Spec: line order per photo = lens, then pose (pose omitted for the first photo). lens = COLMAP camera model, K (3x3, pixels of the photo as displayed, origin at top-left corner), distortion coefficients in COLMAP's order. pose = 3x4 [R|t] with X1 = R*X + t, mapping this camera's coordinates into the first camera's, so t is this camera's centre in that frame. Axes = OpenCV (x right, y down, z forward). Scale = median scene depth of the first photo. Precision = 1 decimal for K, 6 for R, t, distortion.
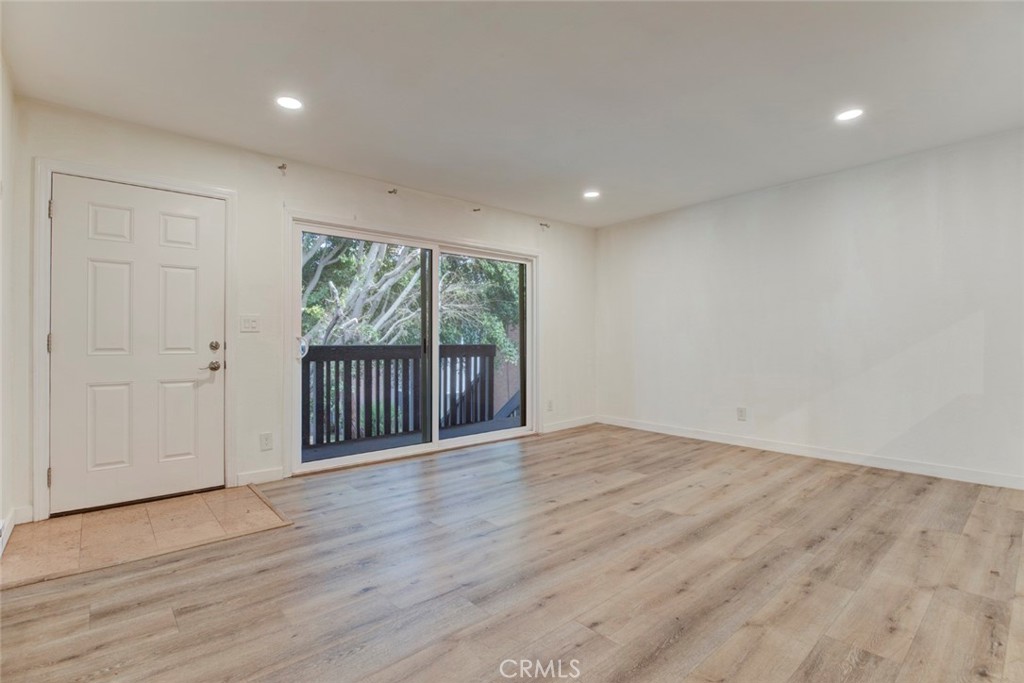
lens RADIAL K [[478.4, 0, 514.0], [0, 478.4, 344.7], [0, 0, 1]] dist [-0.008721, 0.002854]
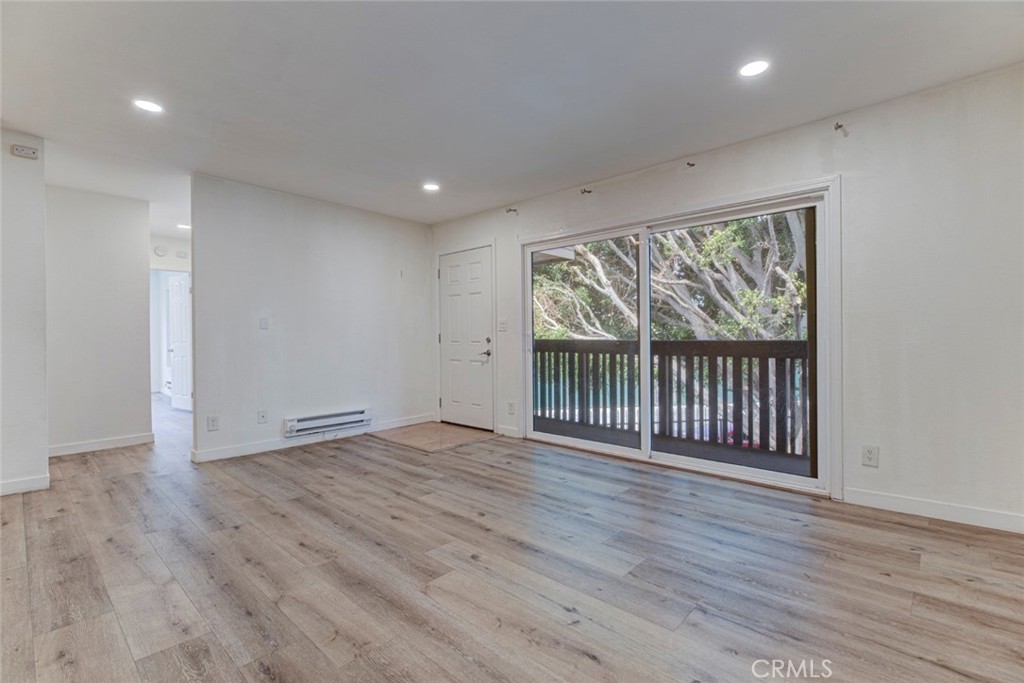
lens RADIAL K [[478.4, 0, 517.3], [0, 478.4, 336.3], [0, 0, 1]] dist [-0.008721, 0.002854]
pose [[0.090743, -0.001588, -0.995873, 1.076829], [-0.001574, 0.999997, -0.001738, -0.006794], [0.995873, 0.001725, 0.090740, 1.079116]]
